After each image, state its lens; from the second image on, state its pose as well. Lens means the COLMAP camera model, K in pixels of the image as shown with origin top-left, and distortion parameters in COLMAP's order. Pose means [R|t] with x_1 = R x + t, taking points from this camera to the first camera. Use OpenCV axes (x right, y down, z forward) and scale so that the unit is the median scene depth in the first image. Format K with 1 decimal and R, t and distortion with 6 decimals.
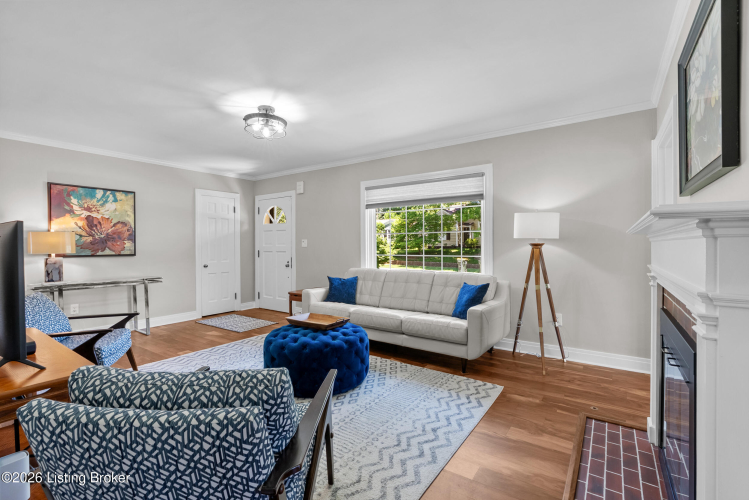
lens RADIAL K [[340.8, 0, 377.4], [0, 340.8, 245.7], [0, 0, 1]] dist [0.001089, 0.000266]
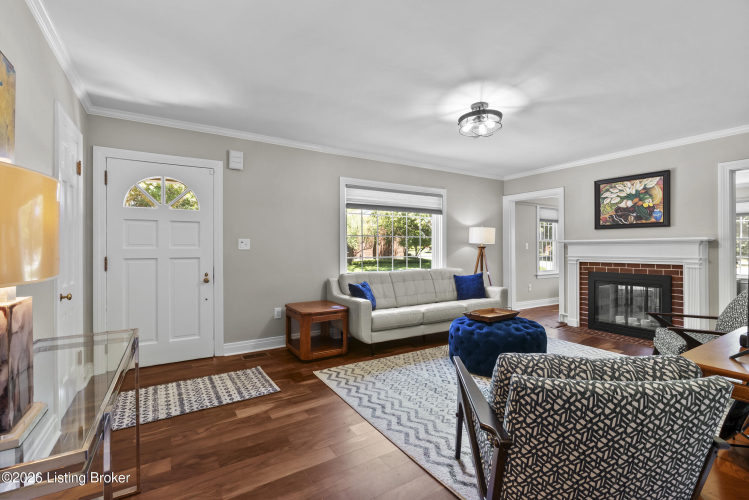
lens RADIAL K [[336.8, 0, 373.7], [0, 336.8, 246.1], [0, 0, 1]] dist [-0.000517, -0.000005]
pose [[0.388414, 0.005586, 0.921468, -0.997870], [0.001720, 0.999975, -0.006787, 0.001902], [-0.921484, 0.004222, 0.388394, 0.689136]]
